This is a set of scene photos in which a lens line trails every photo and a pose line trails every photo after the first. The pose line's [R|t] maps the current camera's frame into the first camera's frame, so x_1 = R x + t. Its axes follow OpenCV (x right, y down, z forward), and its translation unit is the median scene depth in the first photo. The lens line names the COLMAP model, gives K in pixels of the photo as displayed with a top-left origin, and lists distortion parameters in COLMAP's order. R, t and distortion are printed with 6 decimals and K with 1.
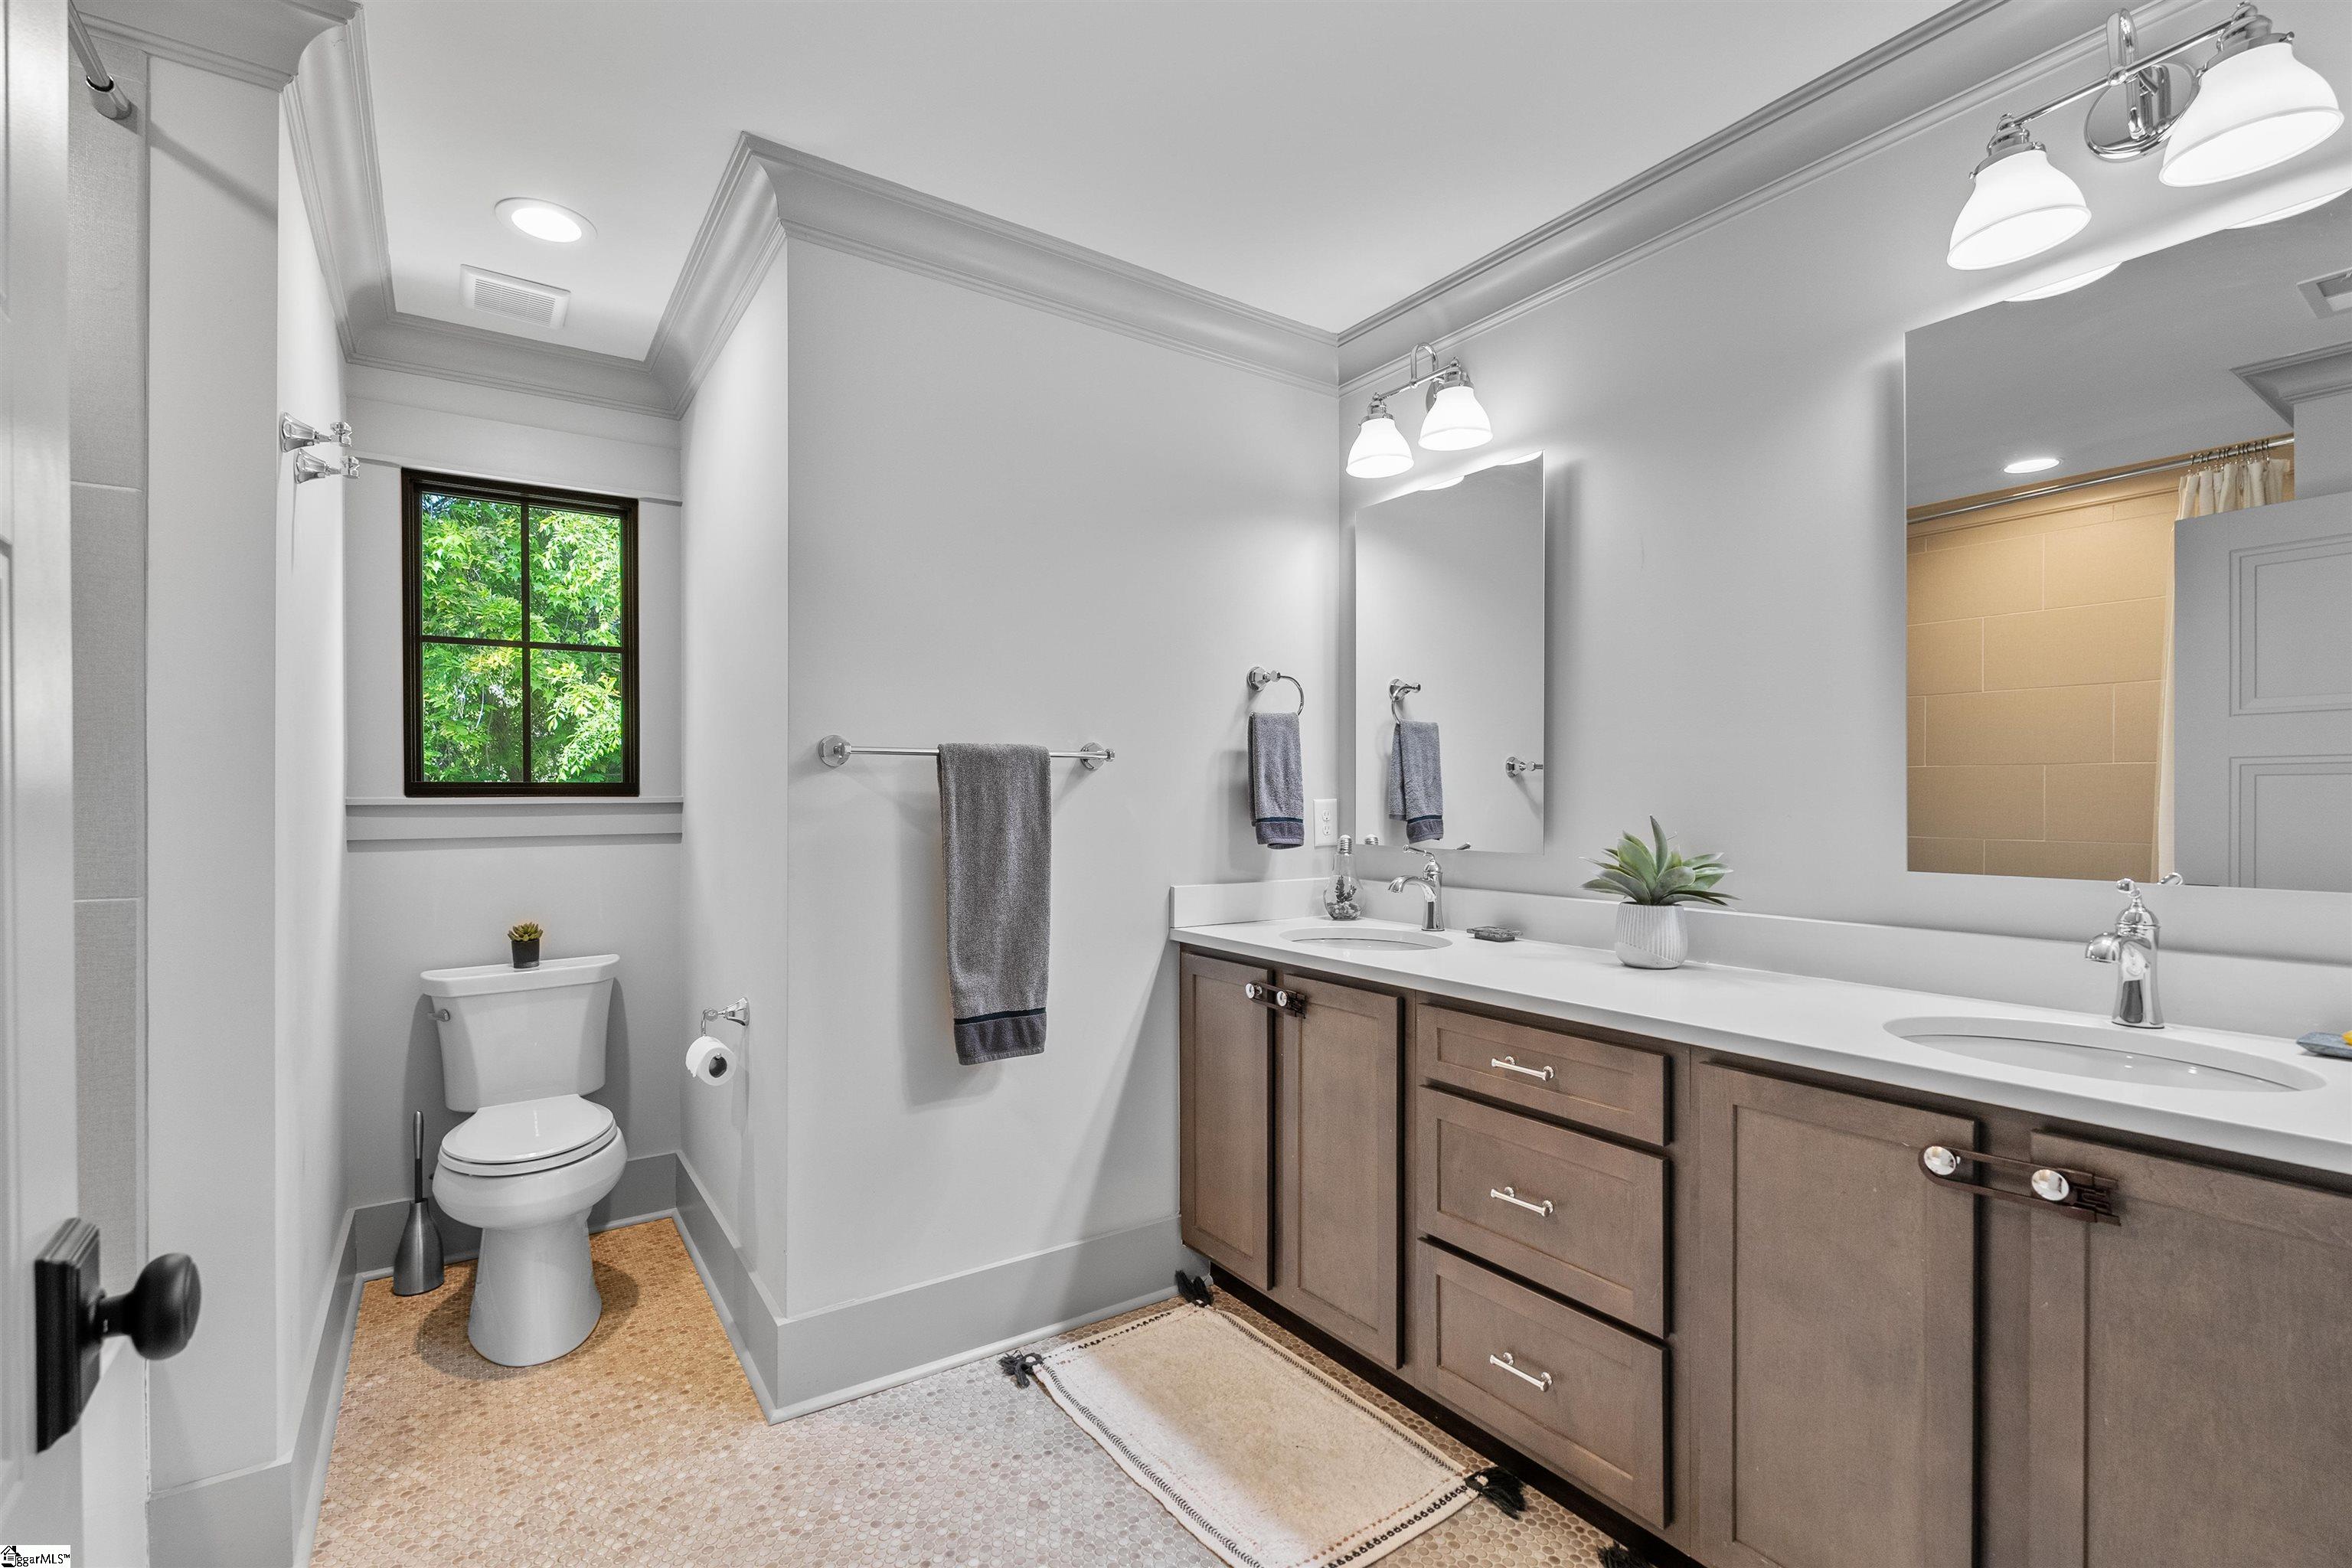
lens RADIAL K [[1040.6, 0, 1171.3], [0, 1040.6, 794.6], [0, 0, 1]] dist [0.001321, 0.000034]
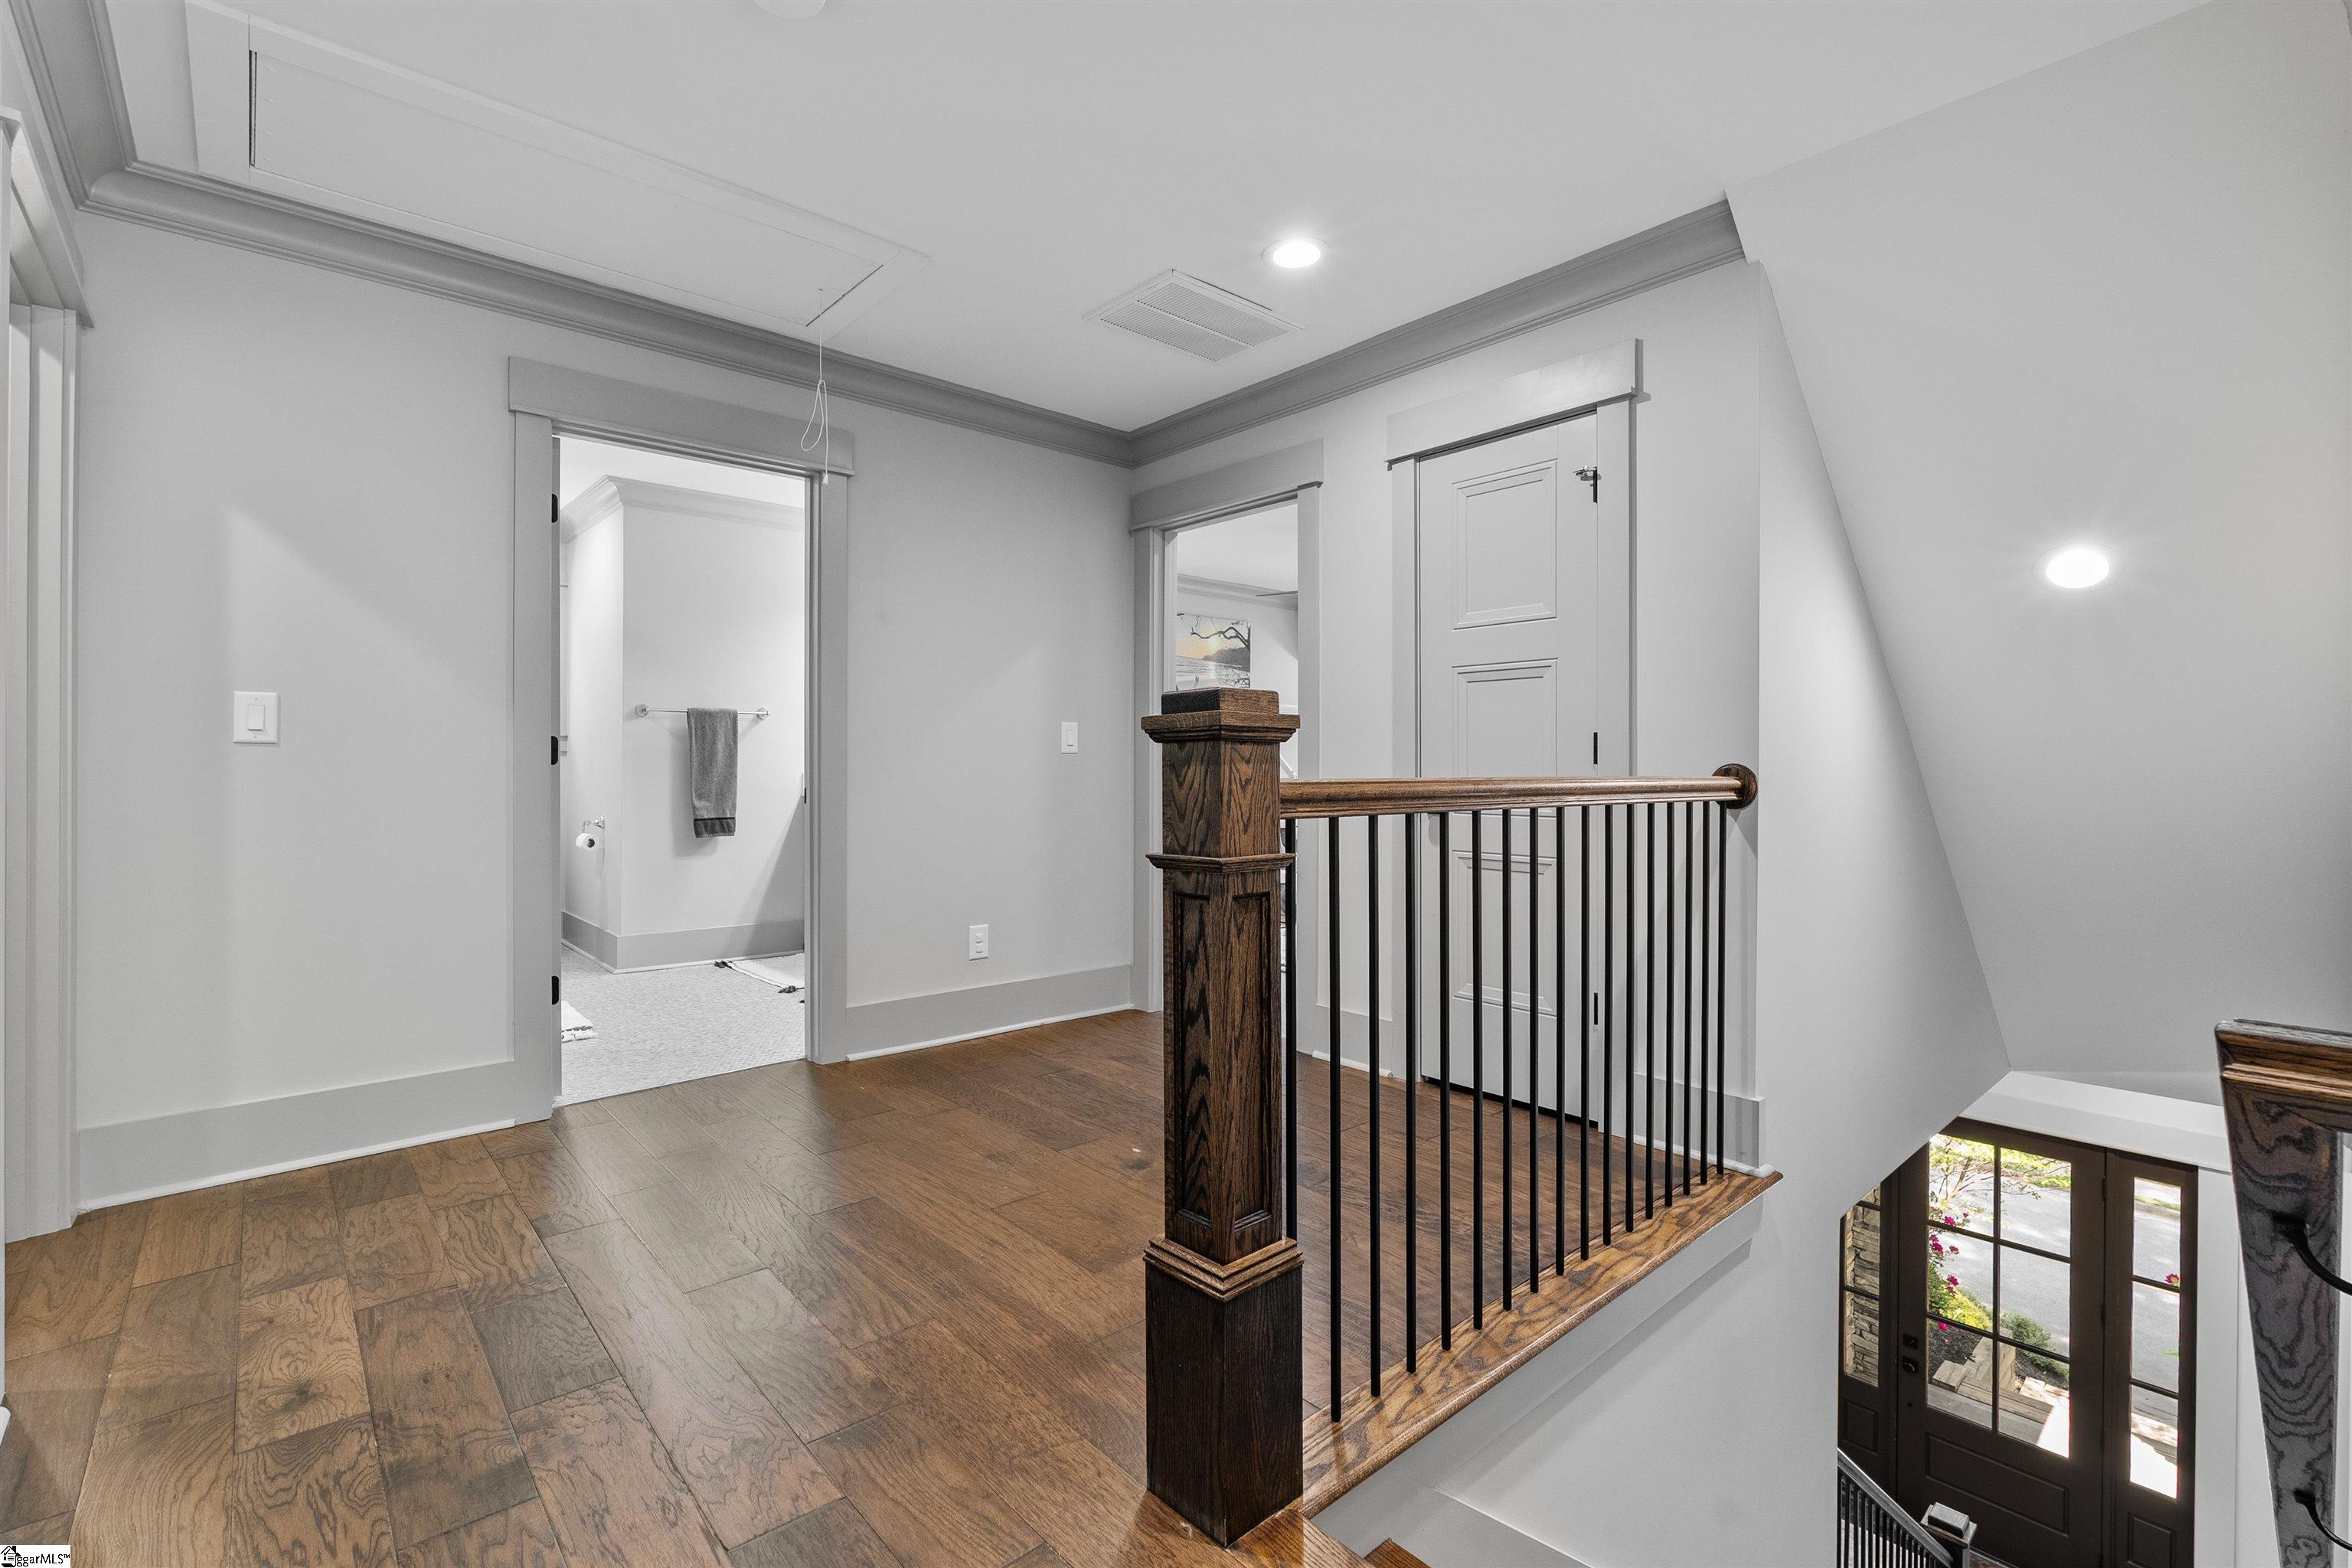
lens RADIAL K [[1040.6, 0, 1184.8], [0, 1040.6, 764.8], [0, 0, 1]] dist [0.001321, 0.000034]
pose [[0.990543, 0.006195, 0.137064, 0.598099], [-0.006611, 0.999975, 0.002586, 0.070869], [-0.137044, -0.003468, 0.990559, -1.586424]]
